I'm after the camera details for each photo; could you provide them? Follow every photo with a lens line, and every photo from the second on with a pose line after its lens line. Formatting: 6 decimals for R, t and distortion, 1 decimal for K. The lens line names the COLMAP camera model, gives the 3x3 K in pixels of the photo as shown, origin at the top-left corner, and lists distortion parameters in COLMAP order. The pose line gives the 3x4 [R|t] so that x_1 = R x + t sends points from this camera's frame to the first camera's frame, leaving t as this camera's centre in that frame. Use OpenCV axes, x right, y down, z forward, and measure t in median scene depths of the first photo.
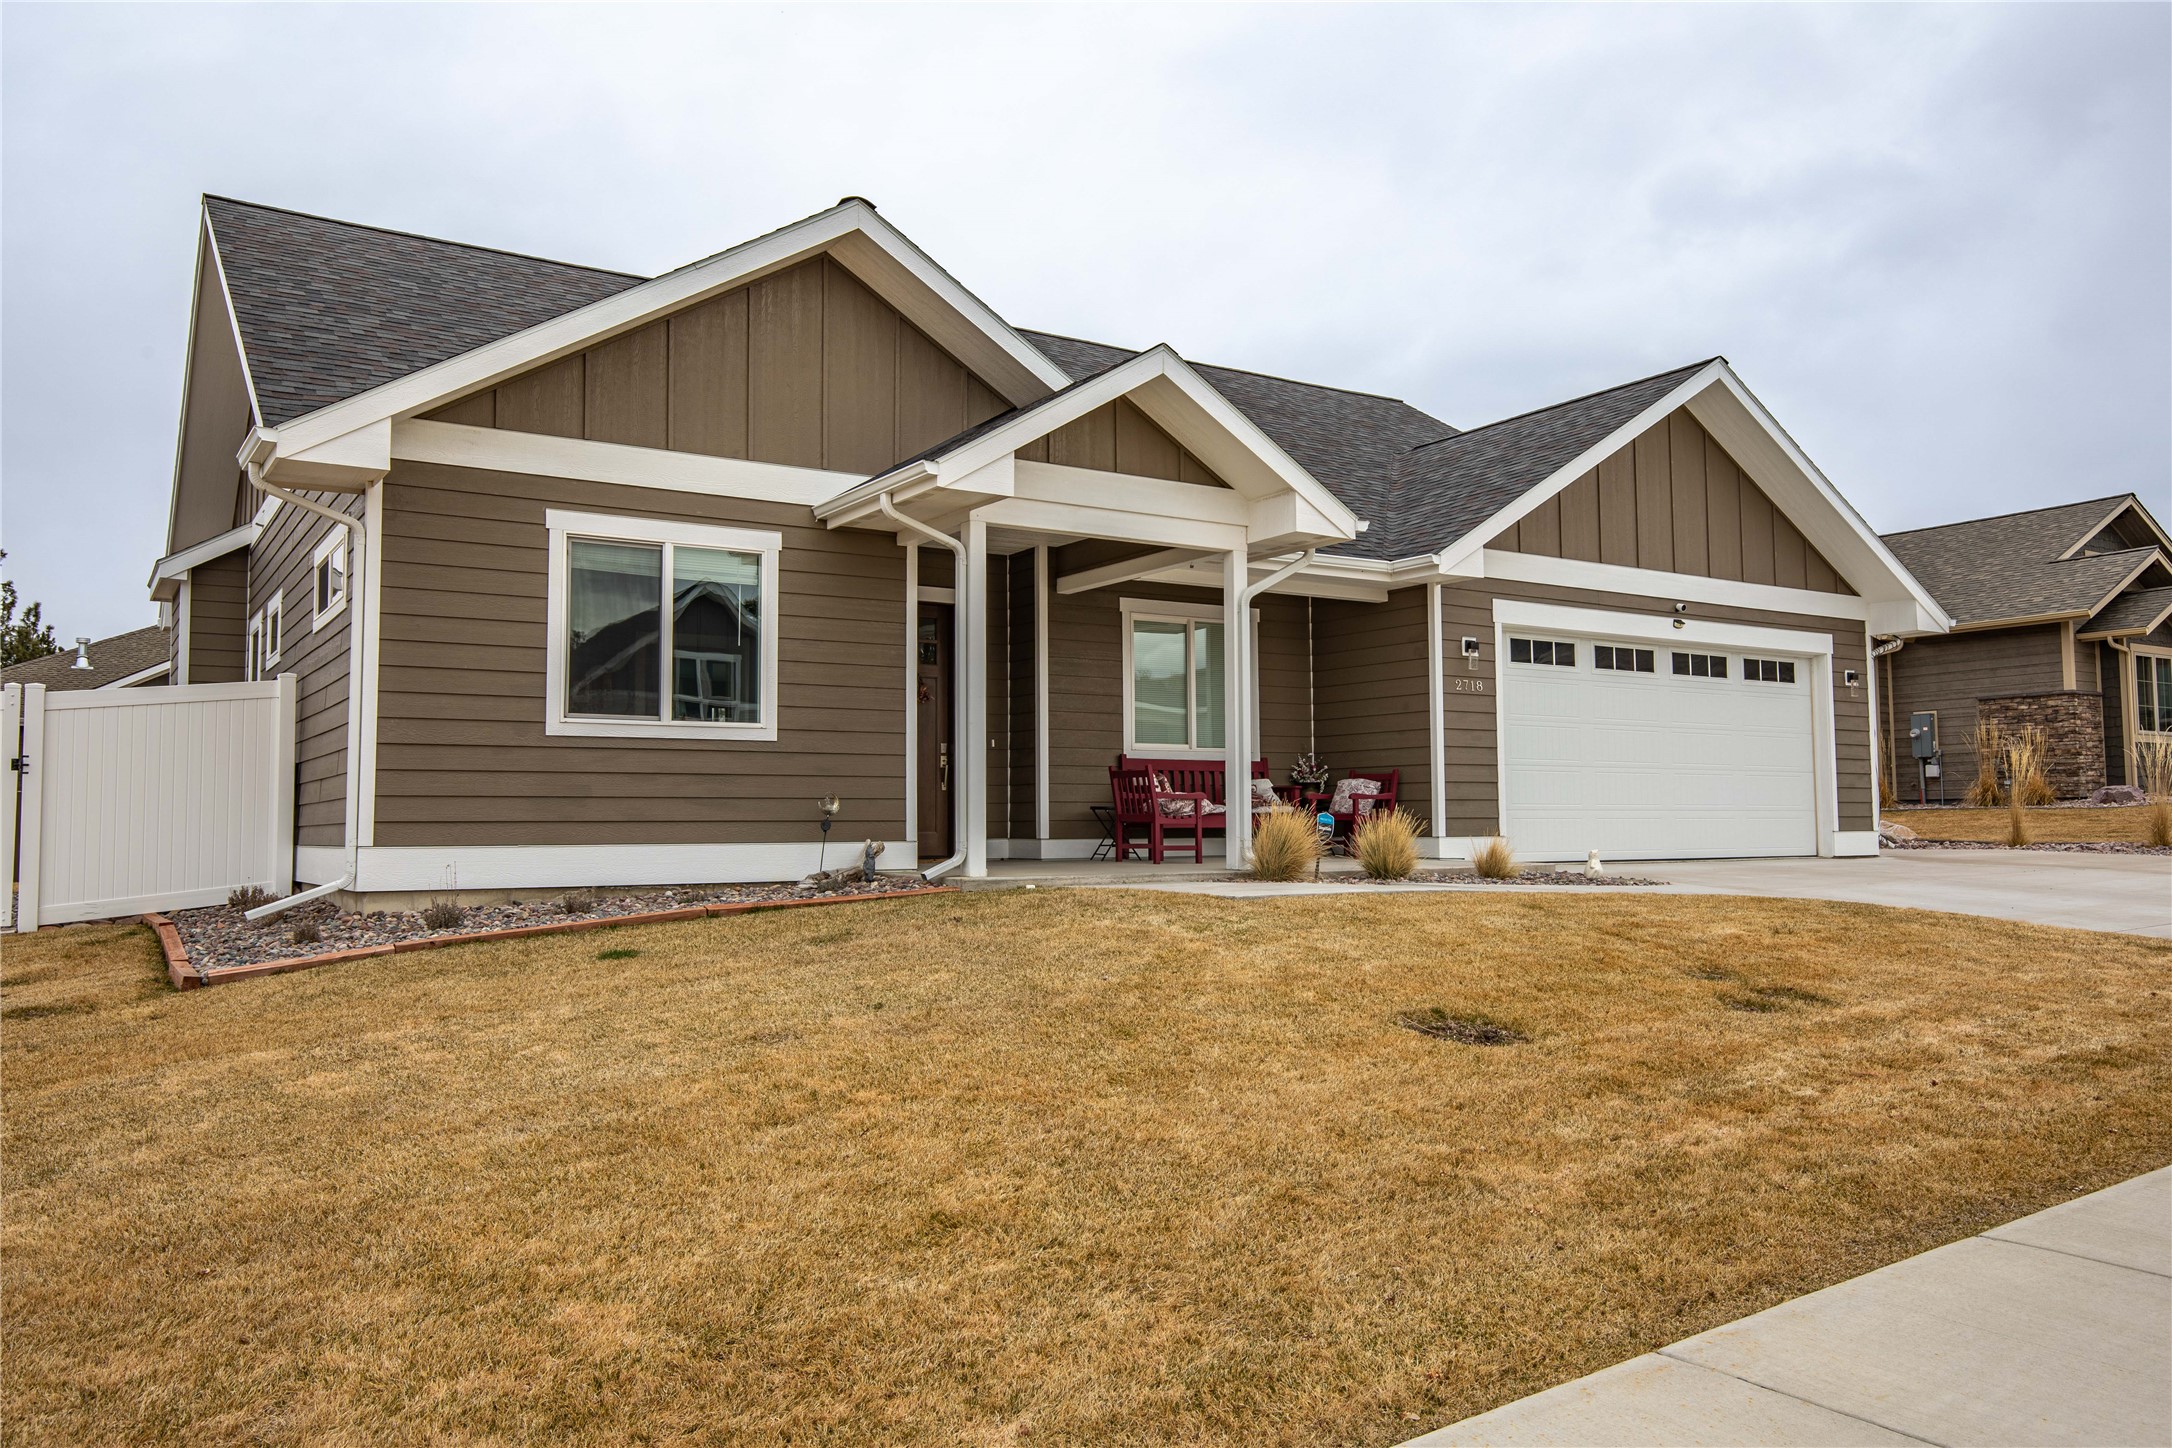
lens RADIAL K [[1593.1, 0, 1086.0], [0, 1593.1, 724.0], [0, 0, 1]] dist [0.080956, 0.000793]
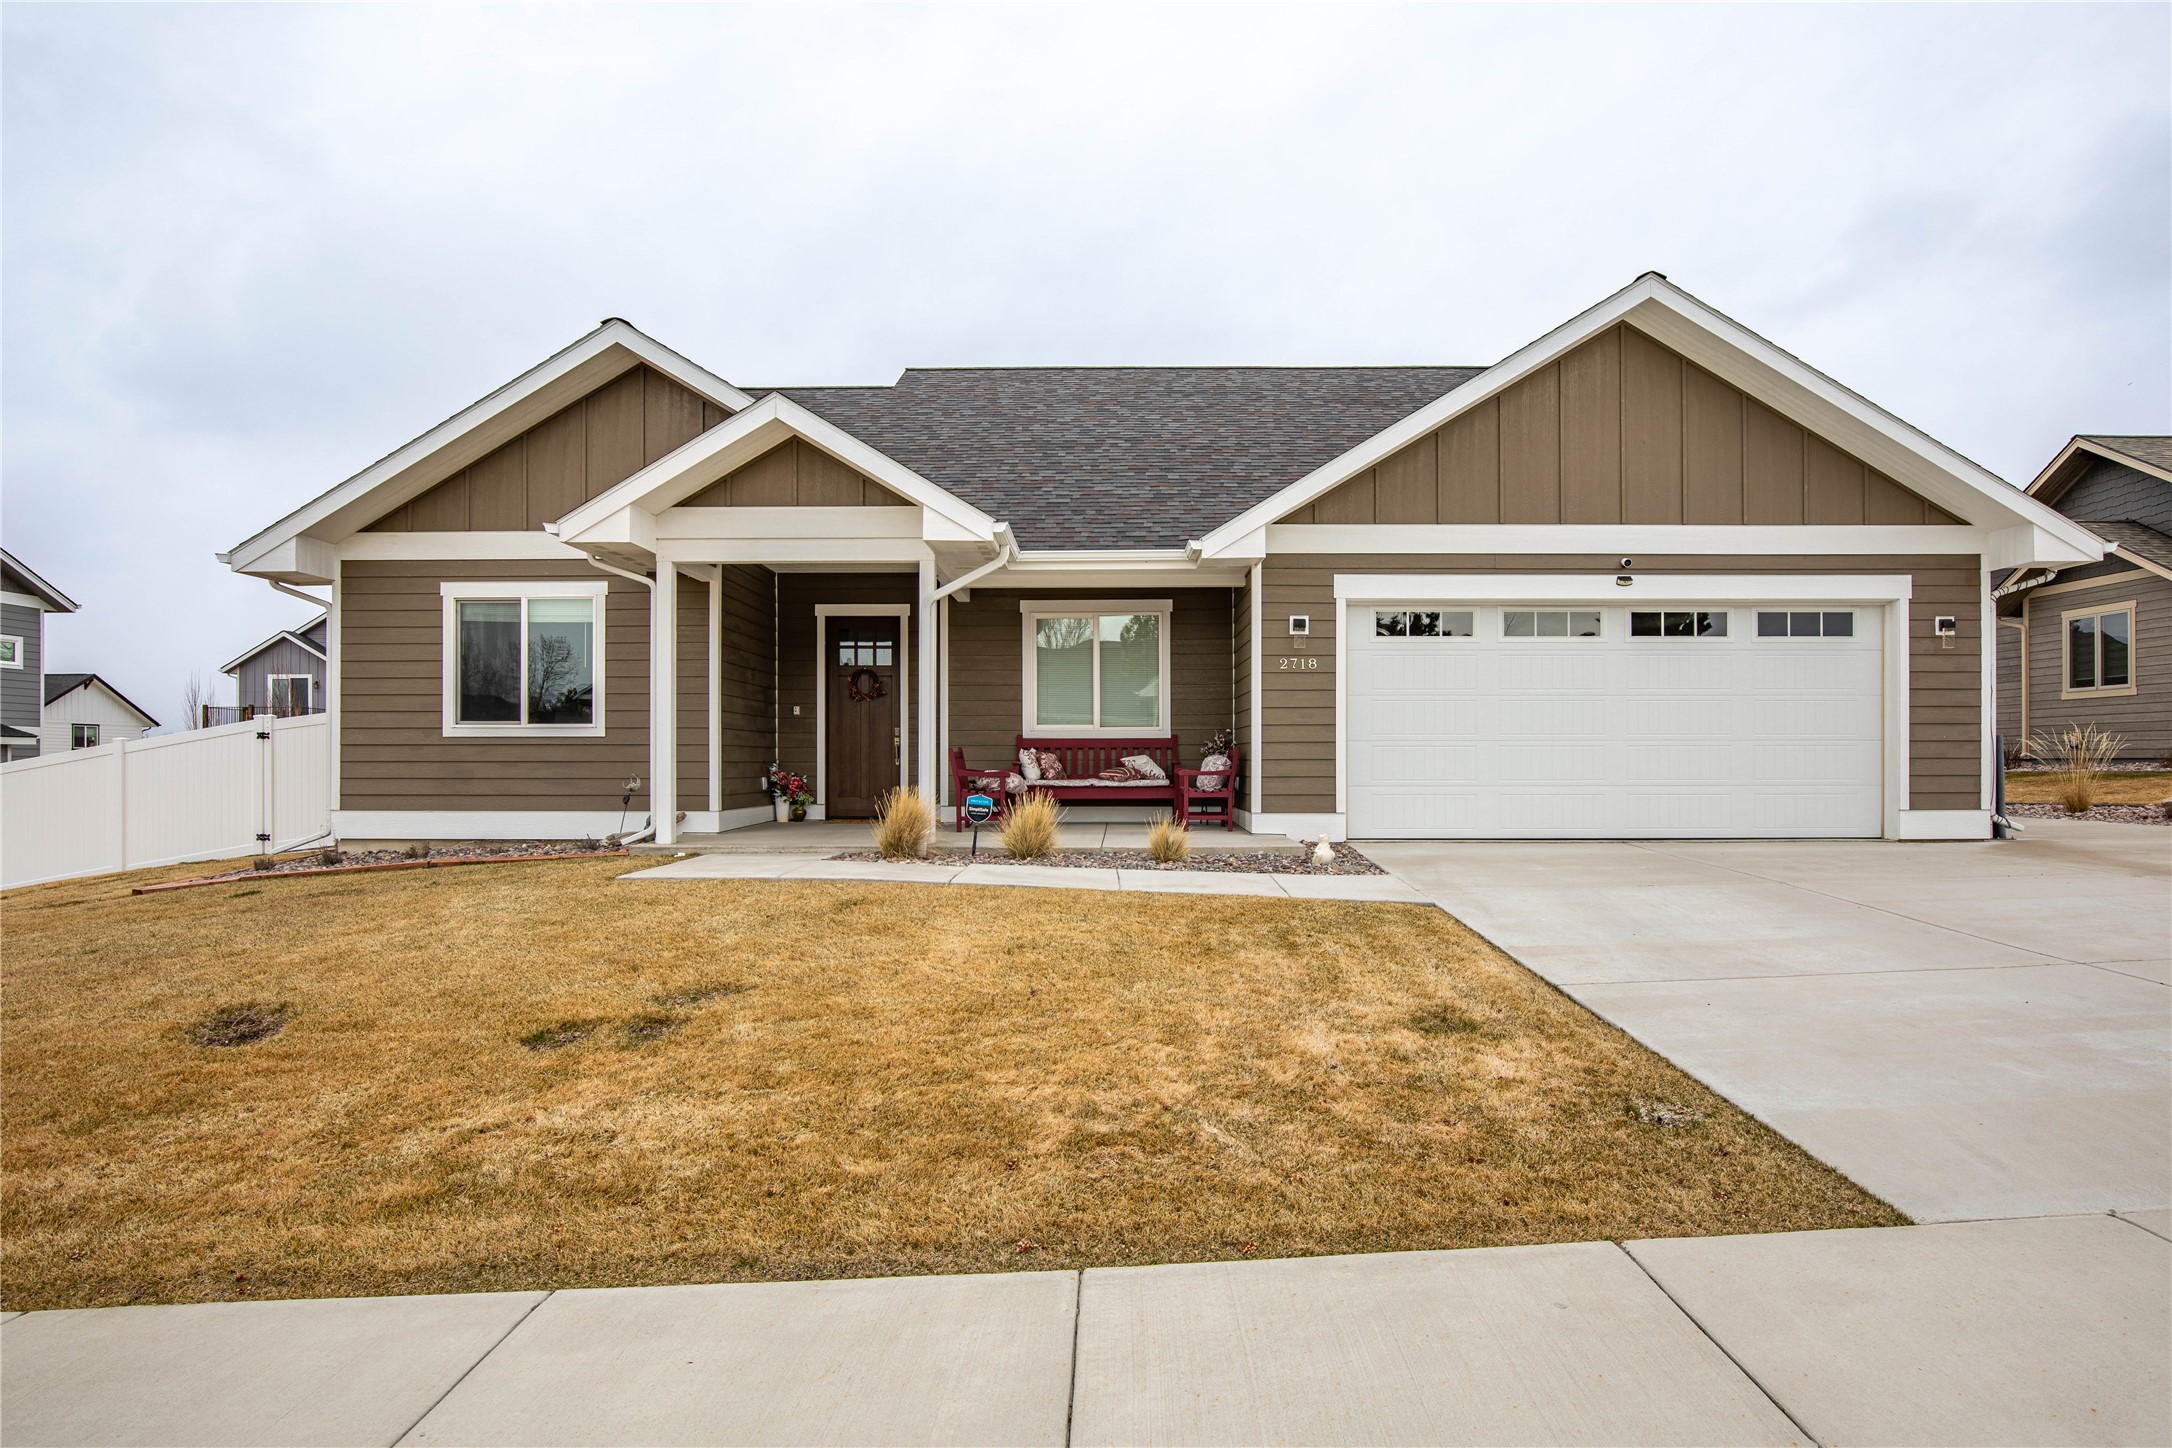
lens RADIAL K [[1094.2, 0, 1084.8], [0, 1094.2, 757.8], [0, 0, 1]] dist [0.000135, 0.000102]
pose [[0.832964, 0.005118, -0.553304, 0.512228], [0.032302, 0.997802, 0.057859, -0.009218], [0.552384, -0.066067, 0.830968, 0.350144]]
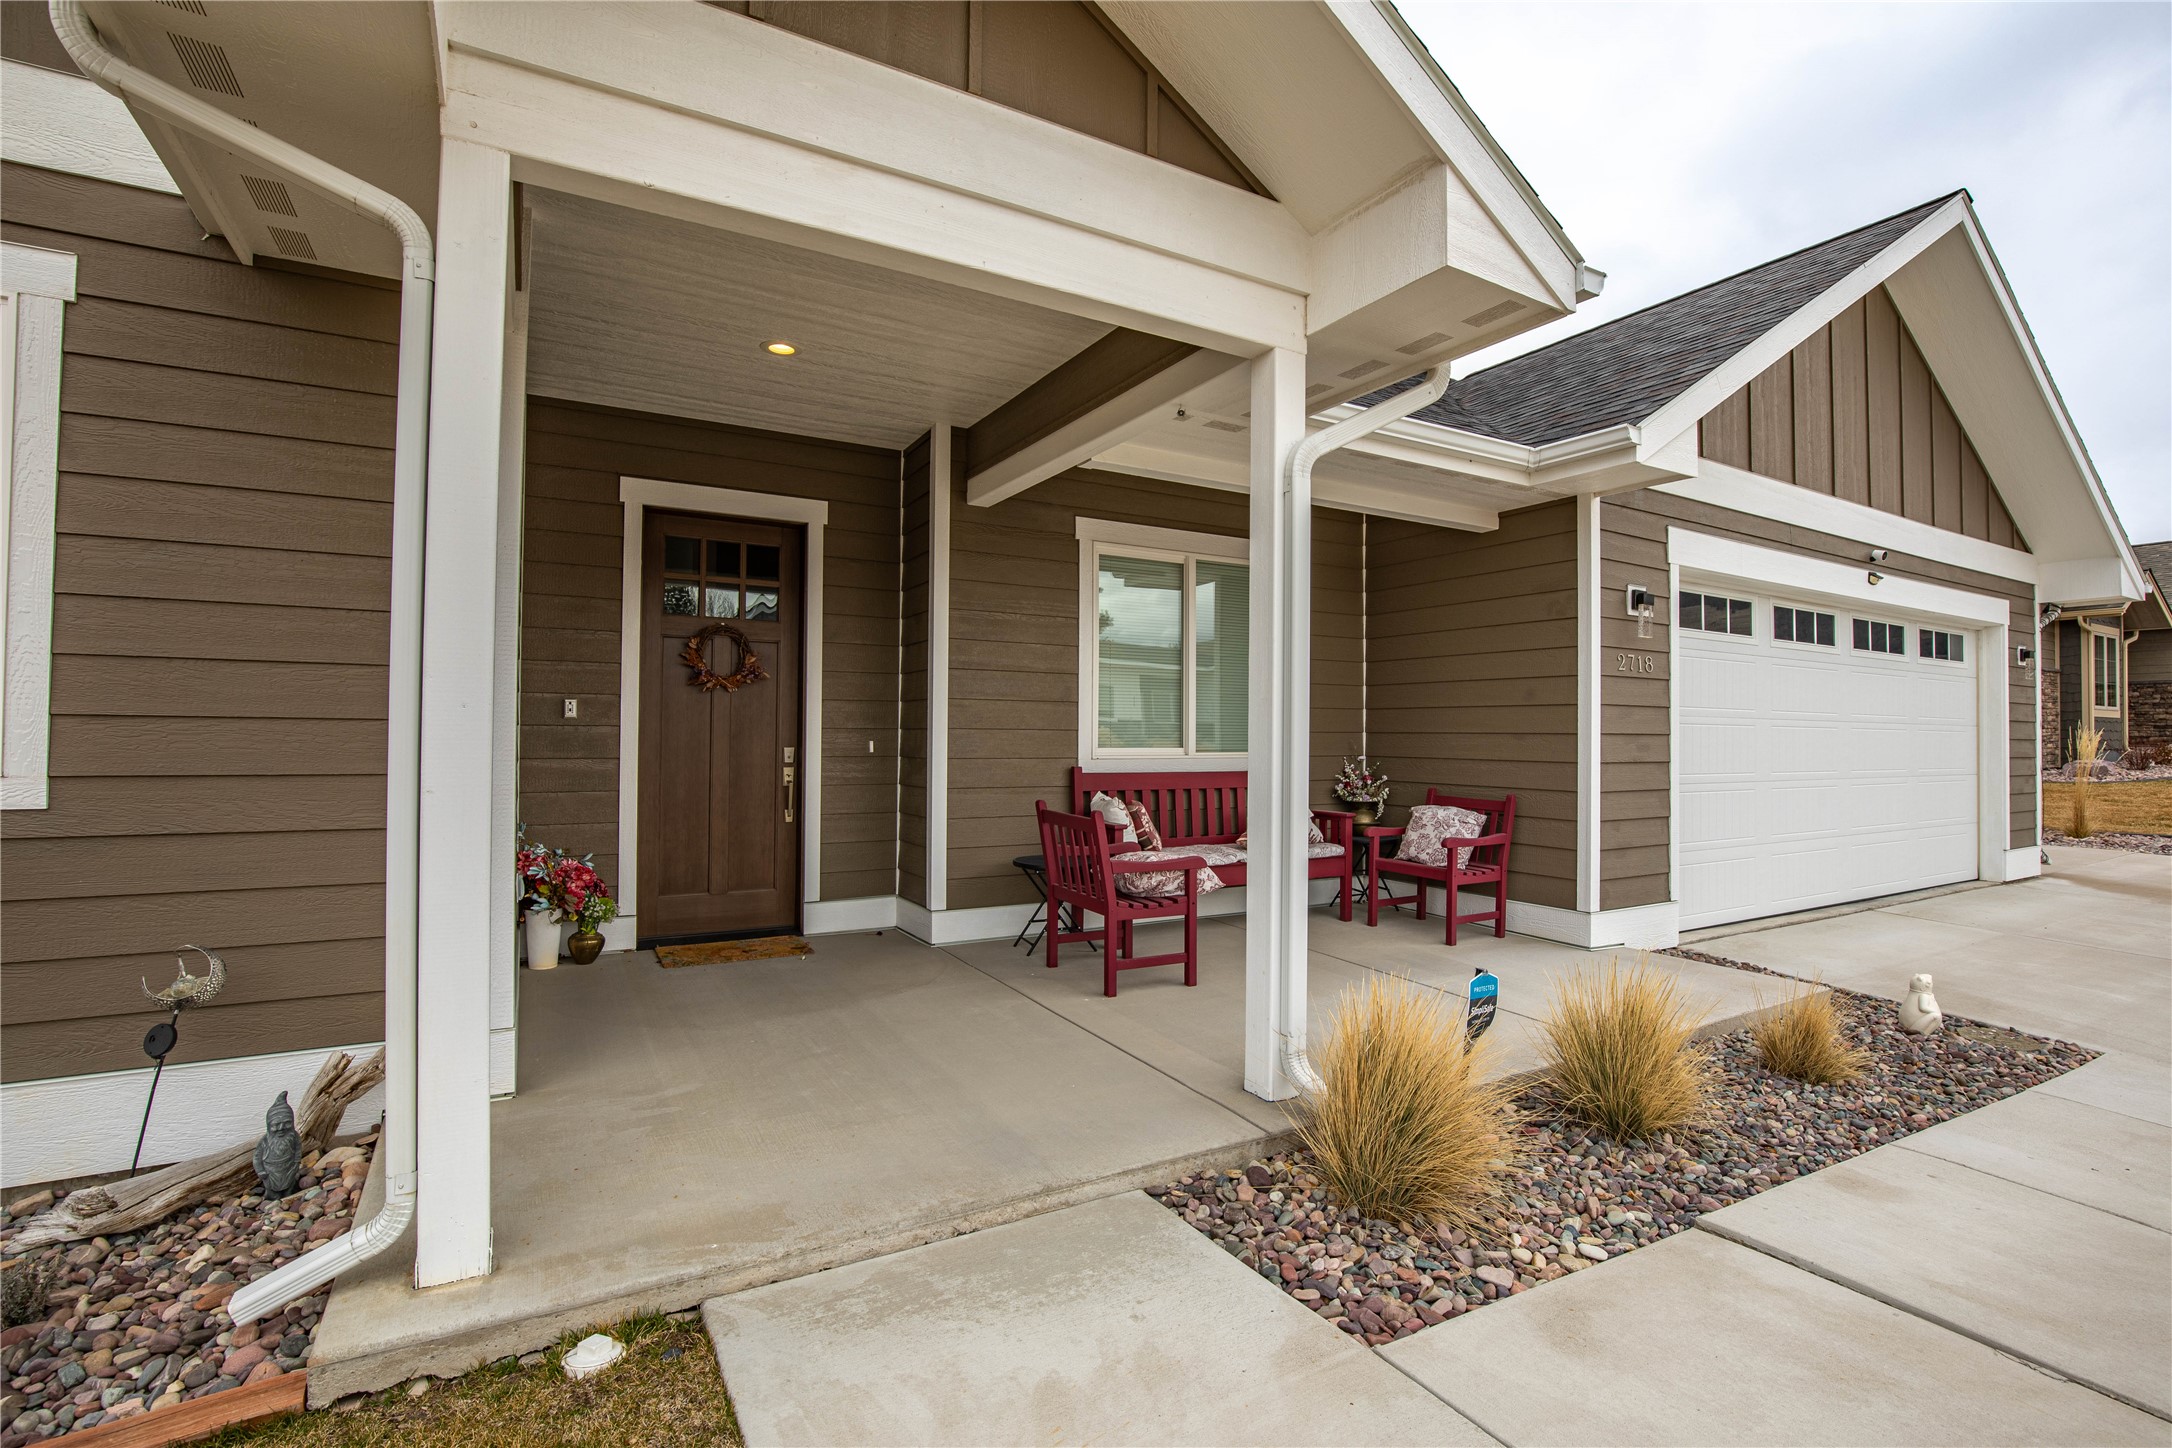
lens RADIAL K [[988.8, 0, 1095.7], [0, 988.8, 707.7], [0, 0, 1]] dist [-0.000988, 0.000428]
pose [[0.998652, 0.013464, -0.050120, 0.049519], [-0.011637, 0.999264, 0.036561, -0.018580], [0.050576, -0.035928, 0.998074, 0.606740]]
